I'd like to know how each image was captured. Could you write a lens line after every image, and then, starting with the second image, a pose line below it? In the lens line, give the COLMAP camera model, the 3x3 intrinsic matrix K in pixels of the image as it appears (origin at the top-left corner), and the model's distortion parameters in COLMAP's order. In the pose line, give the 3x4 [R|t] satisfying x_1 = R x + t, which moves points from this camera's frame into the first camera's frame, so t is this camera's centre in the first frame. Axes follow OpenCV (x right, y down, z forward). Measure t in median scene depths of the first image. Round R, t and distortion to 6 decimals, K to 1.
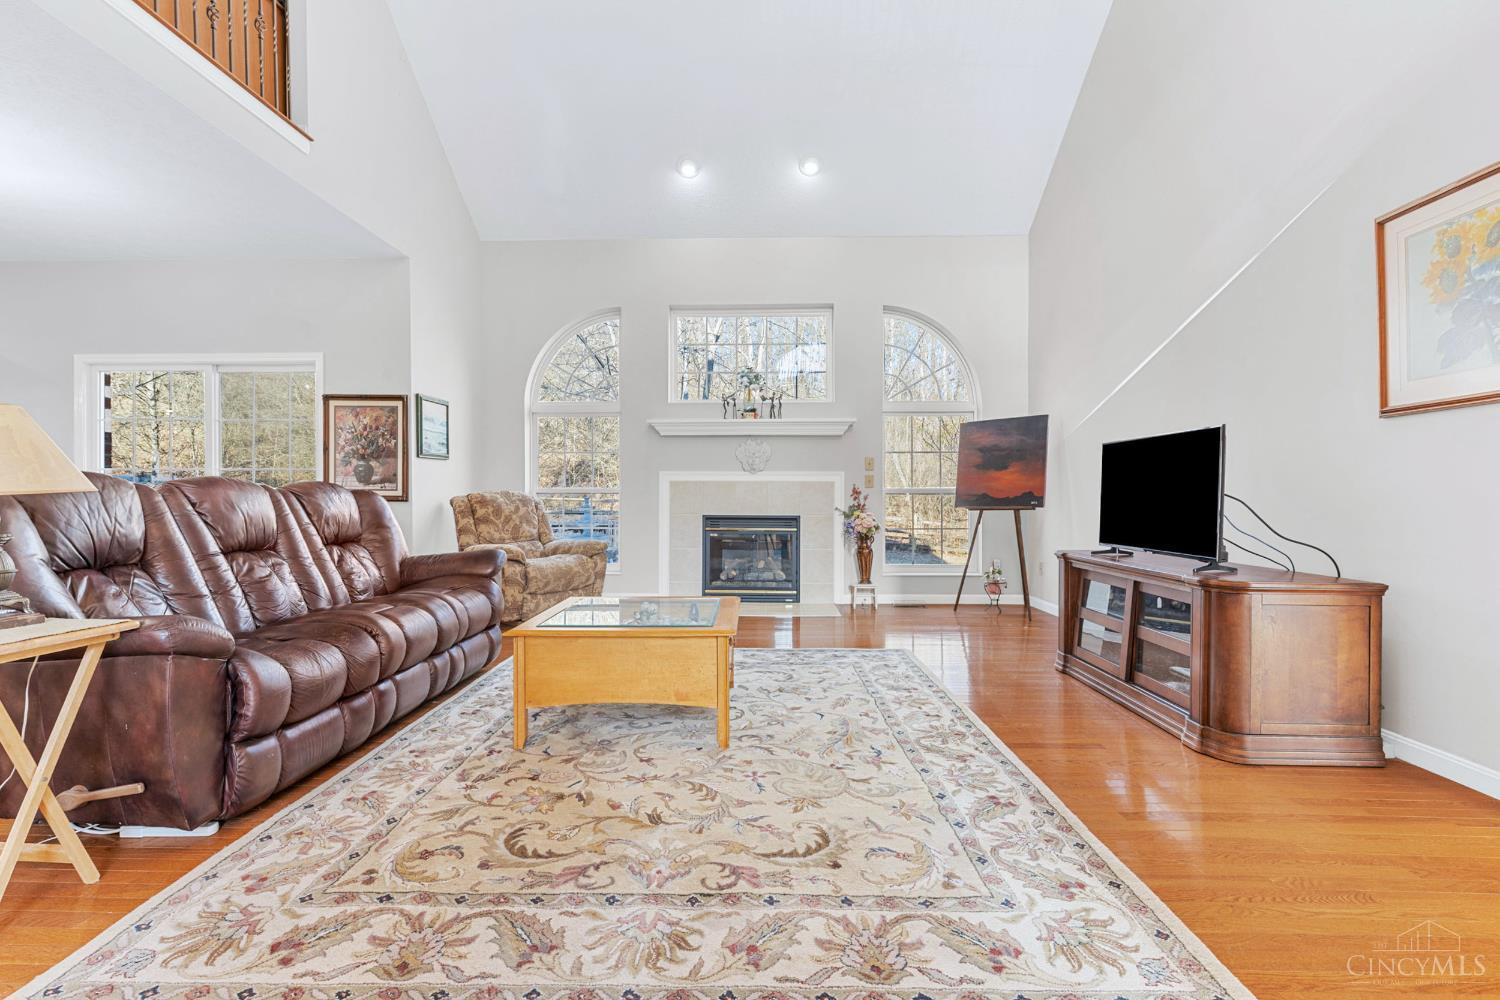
lens RADIAL K [[667.8, 0, 744.7], [0, 667.8, 499.5], [0, 0, 1]] dist [0.001694, 0.000246]
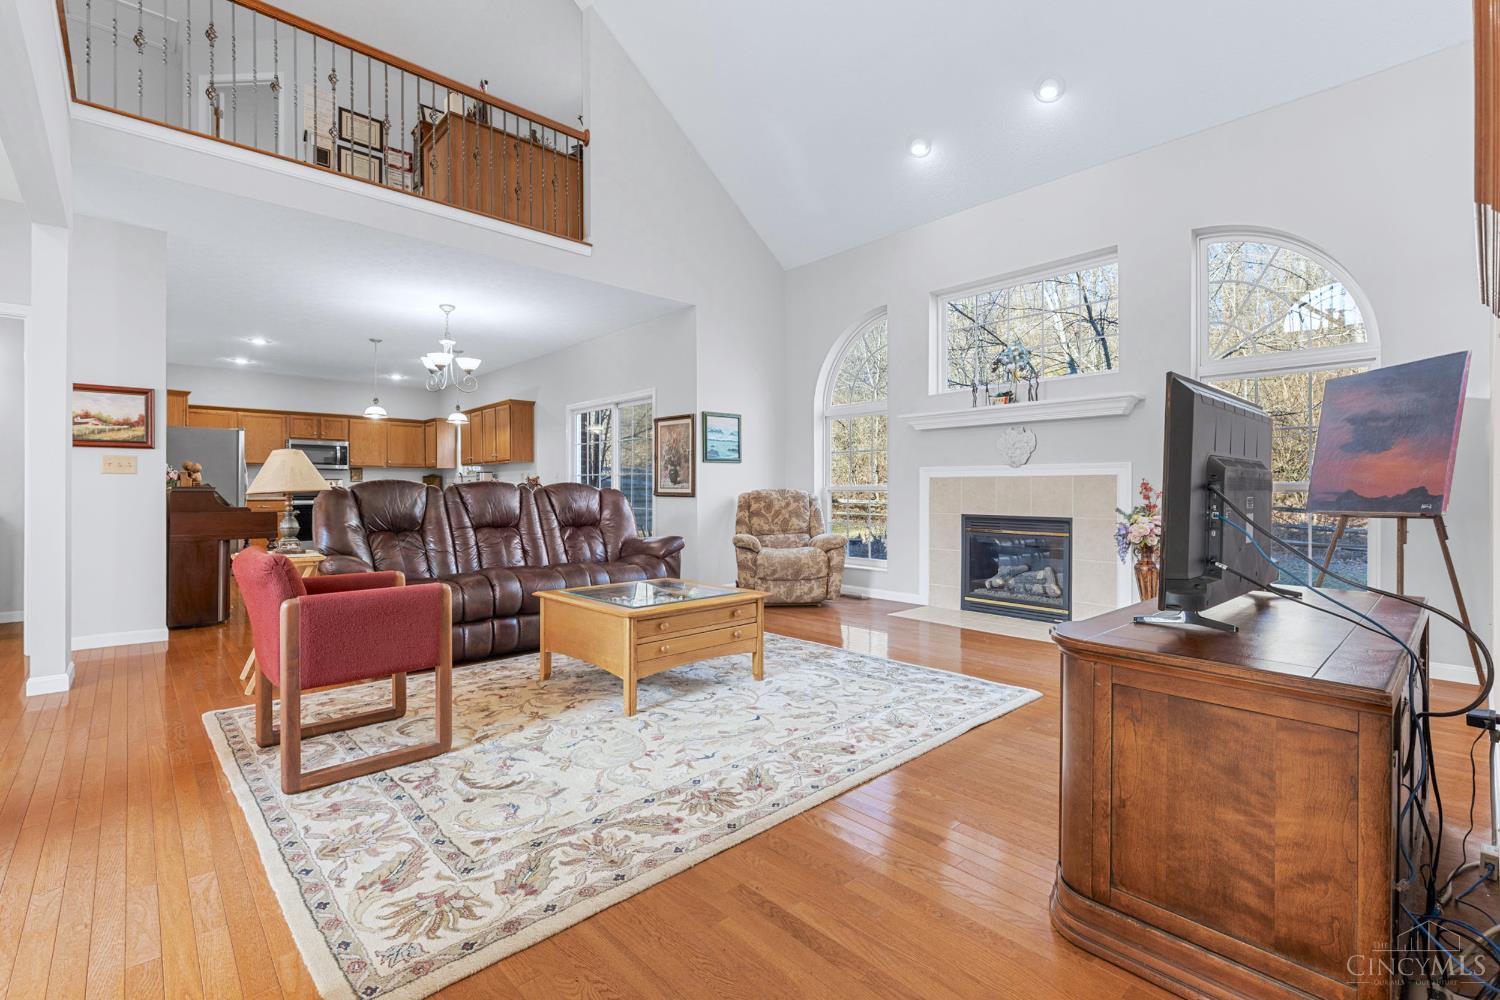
lens RADIAL K [[672.8, 0, 745.8], [0, 672.8, 491.5], [0, 0, 1]] dist [0.003493, 0.000237]
pose [[0.695934, 0.000321, -0.718106, 0.481800], [-0.005392, 0.999974, -0.004778, -0.002255], [0.718085, 0.007197, 0.695918, 0.180259]]
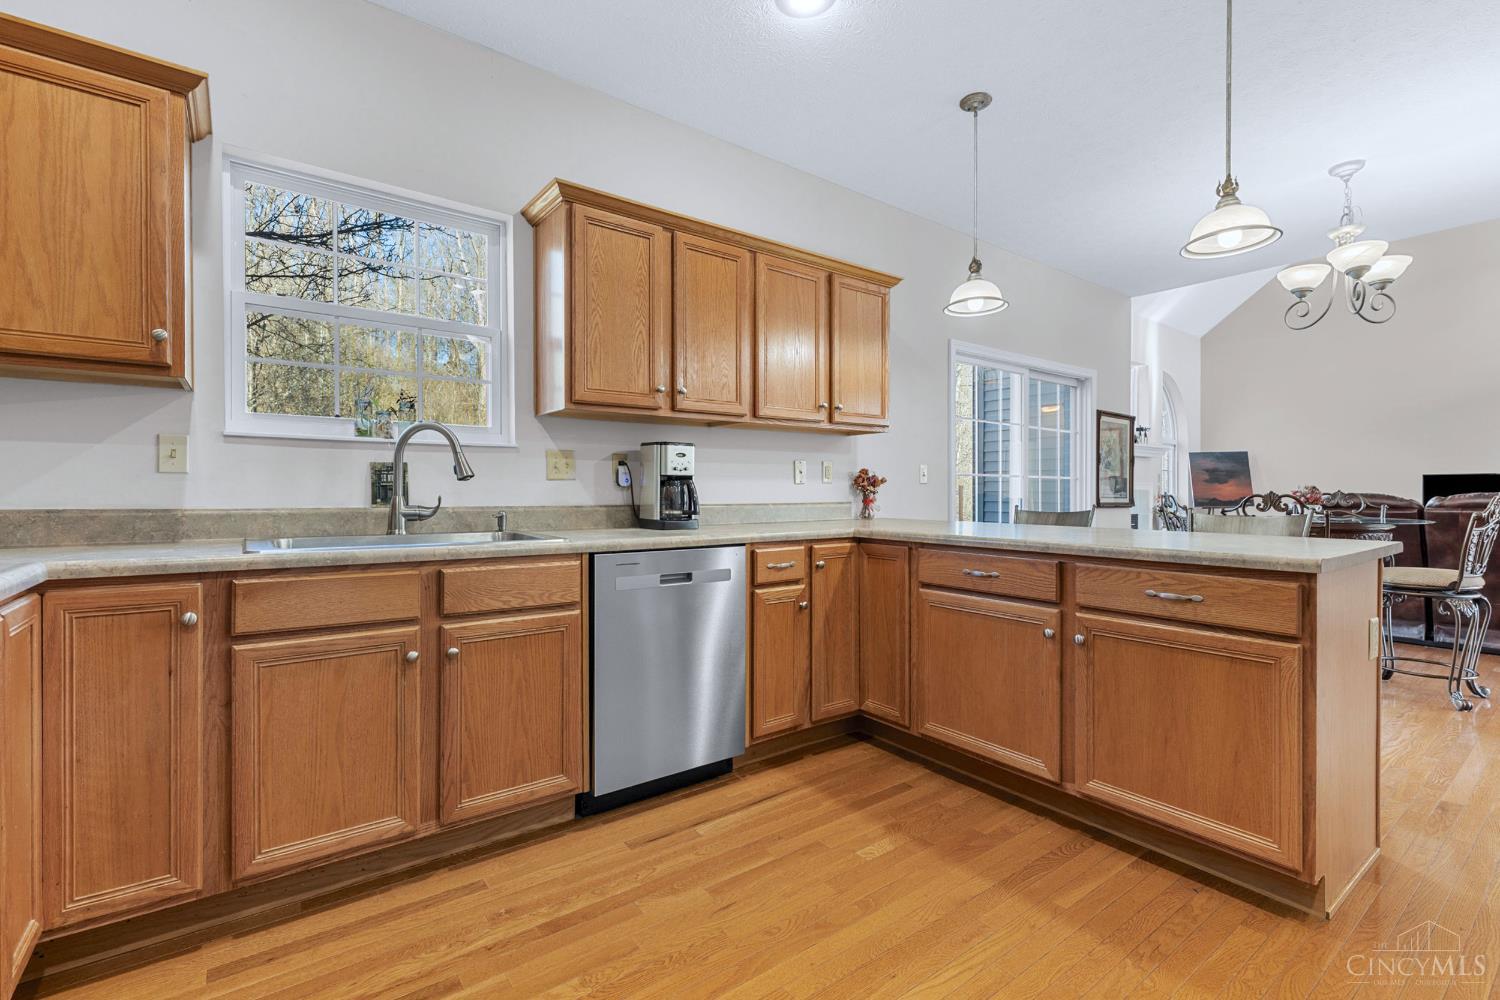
lens RADIAL K [[669.7, 0, 742.3], [0, 669.7, 493.5], [0, 0, 1]] dist [0.002964, -0.000193]
pose [[0.784206, 0.000497, 0.620500, -1.752865], [0.004320, 0.999971, -0.006260, -0.017043], [-0.620485, 0.007590, 0.784182, 0.506547]]
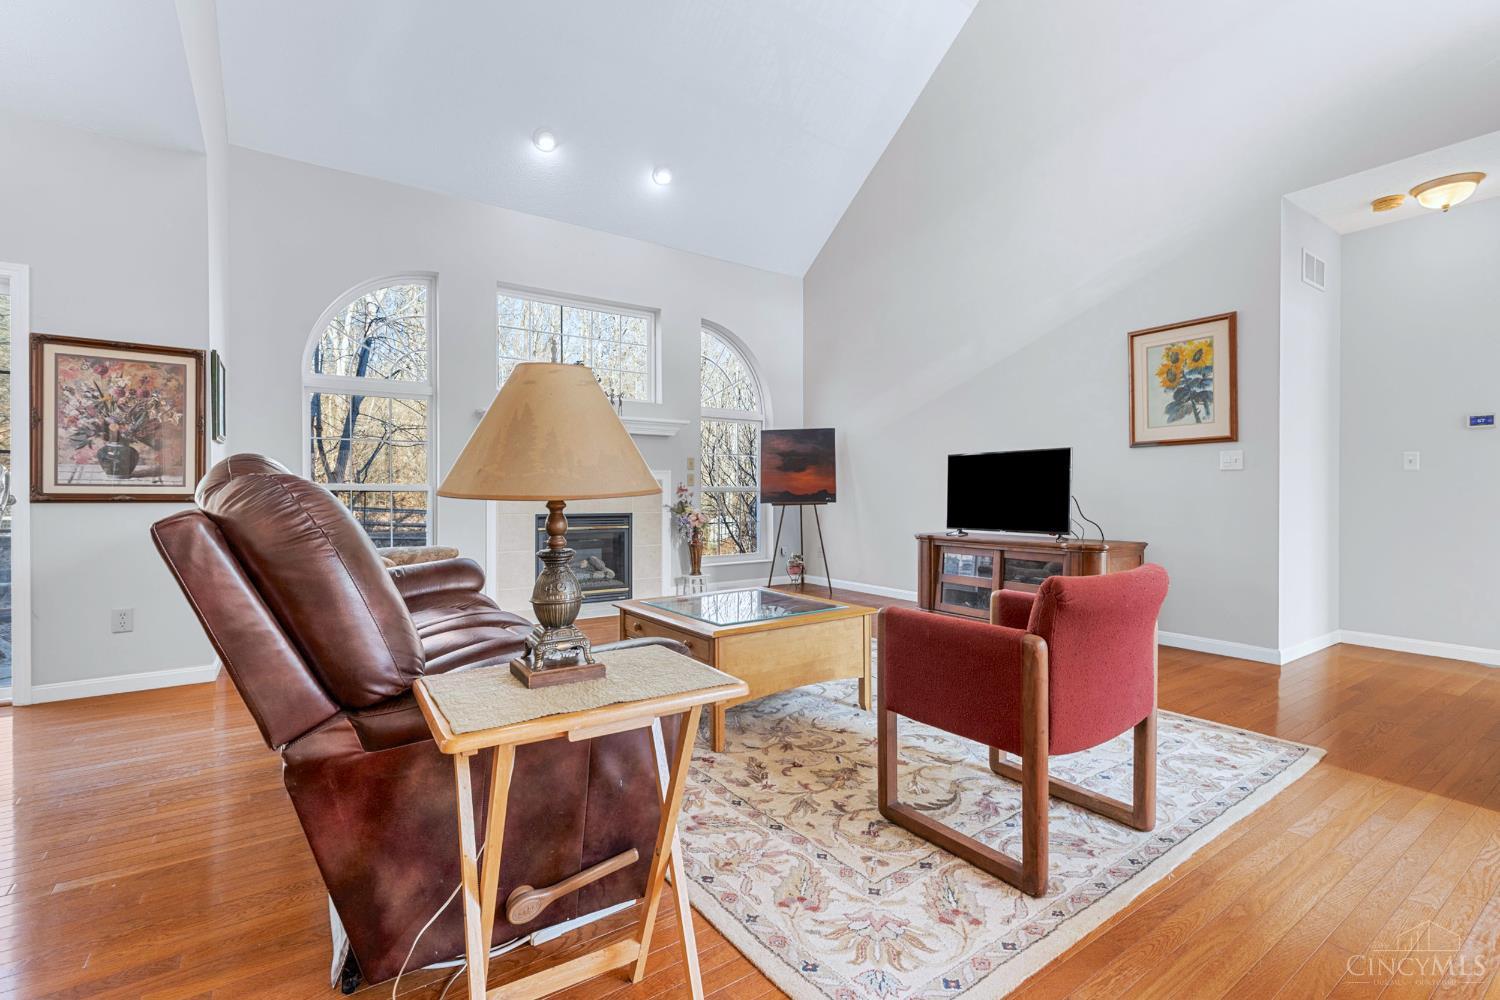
lens RADIAL K [[667.6, 0, 745.0], [0, 667.6, 495.2], [0, 0, 1]] dist [0.002401, 0.000559]
pose [[0.807706, -0.003348, 0.589576, -0.459950], [0.005181, 0.999986, -0.001419, -0.000624], [-0.589563, 0.004200, 0.807711, 0.096909]]
